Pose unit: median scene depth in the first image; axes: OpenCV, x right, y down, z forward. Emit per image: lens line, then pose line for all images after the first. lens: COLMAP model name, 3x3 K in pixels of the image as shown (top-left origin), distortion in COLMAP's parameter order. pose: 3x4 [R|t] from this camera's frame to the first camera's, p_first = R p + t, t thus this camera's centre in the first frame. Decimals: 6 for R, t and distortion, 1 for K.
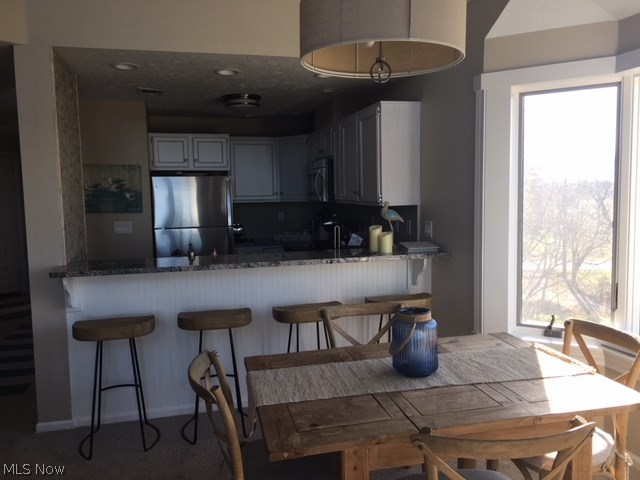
lens RADIAL K [[539.8, 0, 322.6], [0, 539.8, 241.1], [0, 0, 1]] dist [0.025593, -0.003671]
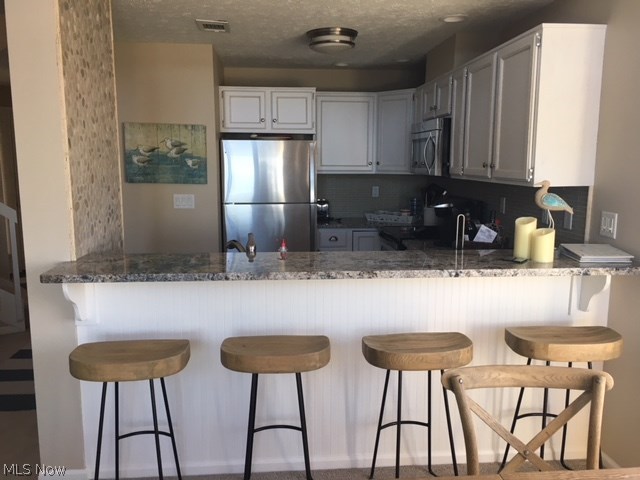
lens RADIAL K [[539.8, 0, 317.9], [0, 539.8, 240.1], [0, 0, 1]] dist [0.025593, -0.003671]
pose [[0.984153, 0.044774, -0.171574, -0.032229], [-0.034999, 0.997610, 0.059582, -0.029533], [0.173831, -0.052633, 0.983368, 0.292473]]
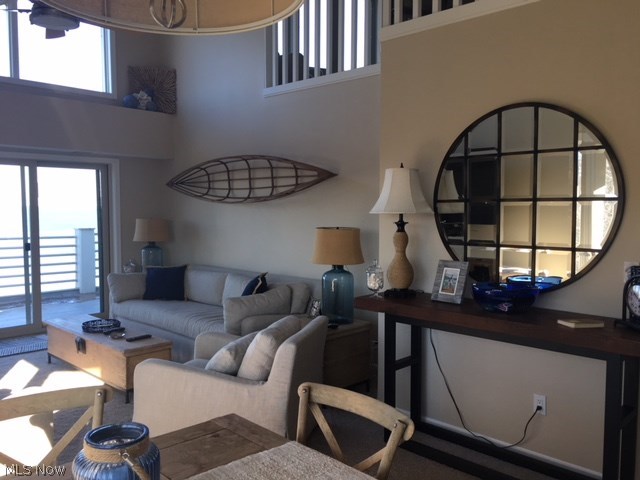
lens RADIAL K [[539.8, 0, 316.2], [0, 539.8, 241.0], [0, 0, 1]] dist [0.025593, -0.003671]
pose [[-0.852686, 0.047640, -0.520247, 0.250204], [-0.036145, 0.988067, 0.149721, -0.136554], [0.521172, 0.146470, -0.840789, 1.406559]]
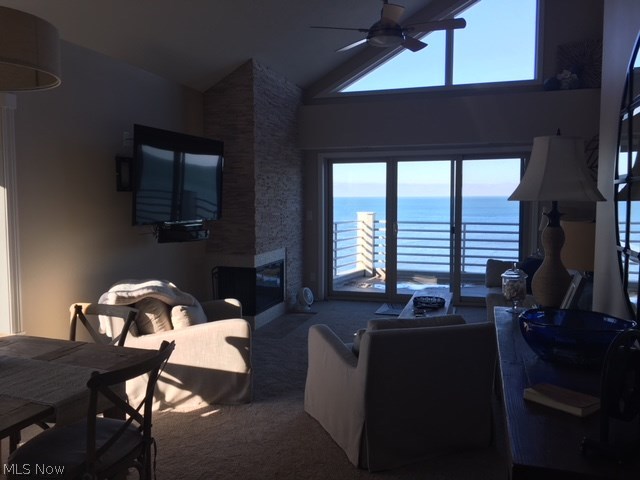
lens RADIAL K [[539.8, 0, 315.1], [0, 539.8, 237.2], [0, 0, 1]] dist [0.025593, -0.003671]
pose [[-0.851175, -0.020937, 0.524464, -0.884891], [0.063928, 0.987630, 0.143178, -0.107121], [-0.520974, 0.155398, -0.839308, 1.397718]]
